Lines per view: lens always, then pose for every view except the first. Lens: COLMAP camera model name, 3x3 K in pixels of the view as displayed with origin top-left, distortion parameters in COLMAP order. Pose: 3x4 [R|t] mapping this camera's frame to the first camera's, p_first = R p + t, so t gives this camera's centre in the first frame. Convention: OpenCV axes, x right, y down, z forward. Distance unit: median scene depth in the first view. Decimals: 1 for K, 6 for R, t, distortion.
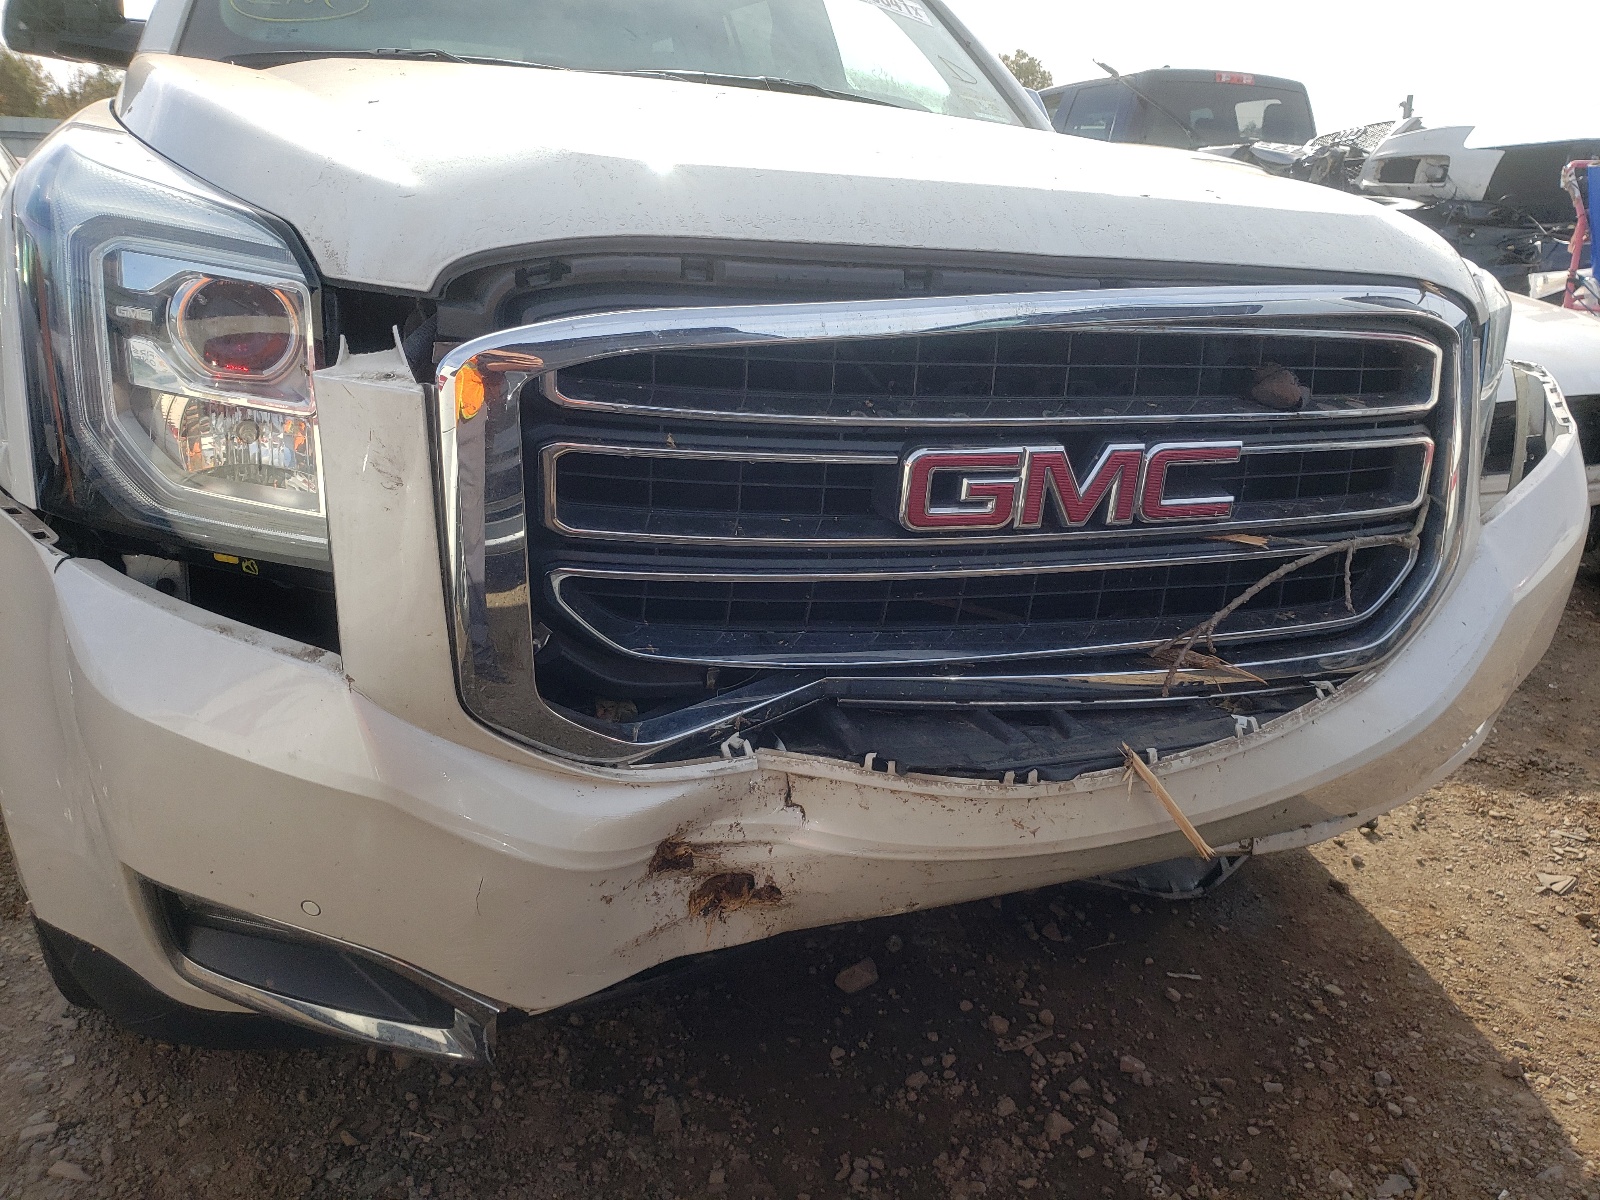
lens RADIAL K [[1260.3, 0, 801.4], [0, 1260.3, 569.8], [0, 0, 1]] dist [0.049805, -0.012930]
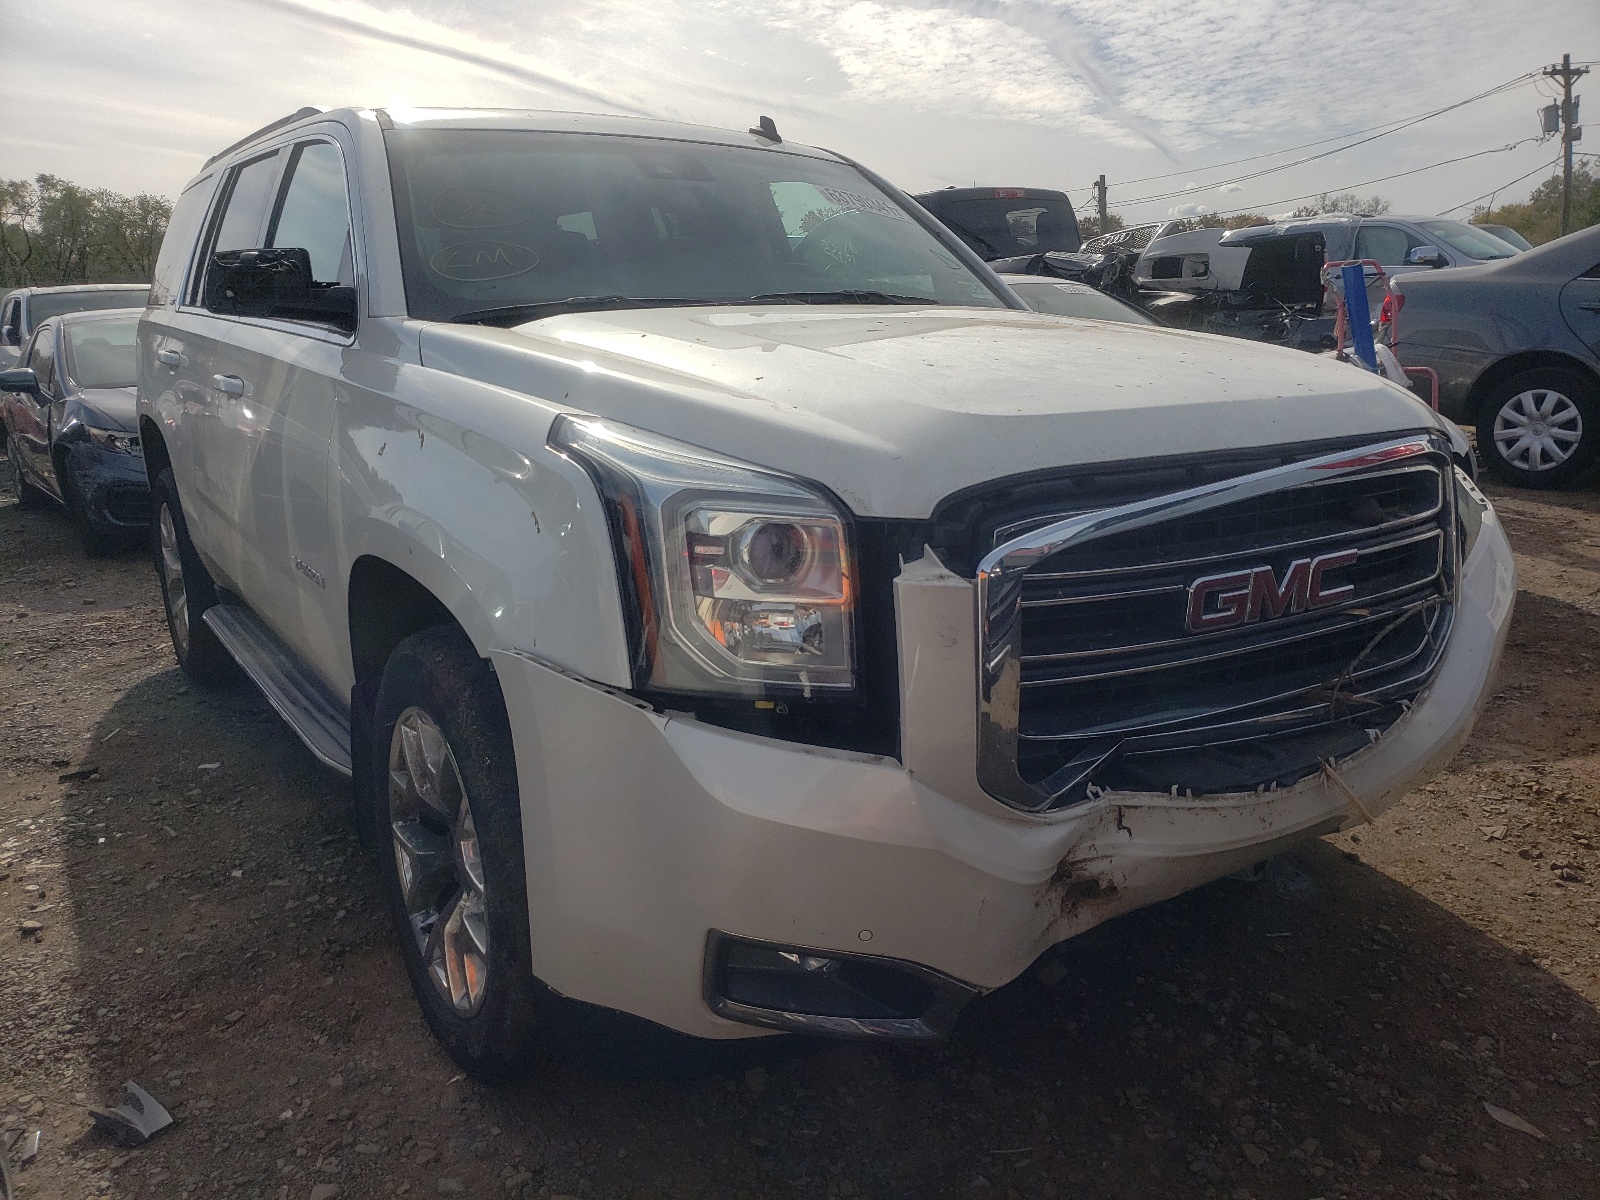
lens RADIAL K [[1224.3, 0, 800.0], [0, 1224.3, 600.0], [0, 0, 1]] dist [-0.008682, 0.056747]
pose [[0.983039, -0.114090, 0.143588, -0.544784], [0.121257, 0.991725, -0.042168, -0.061100], [-0.137589, 0.058864, 0.988739, -0.366880]]
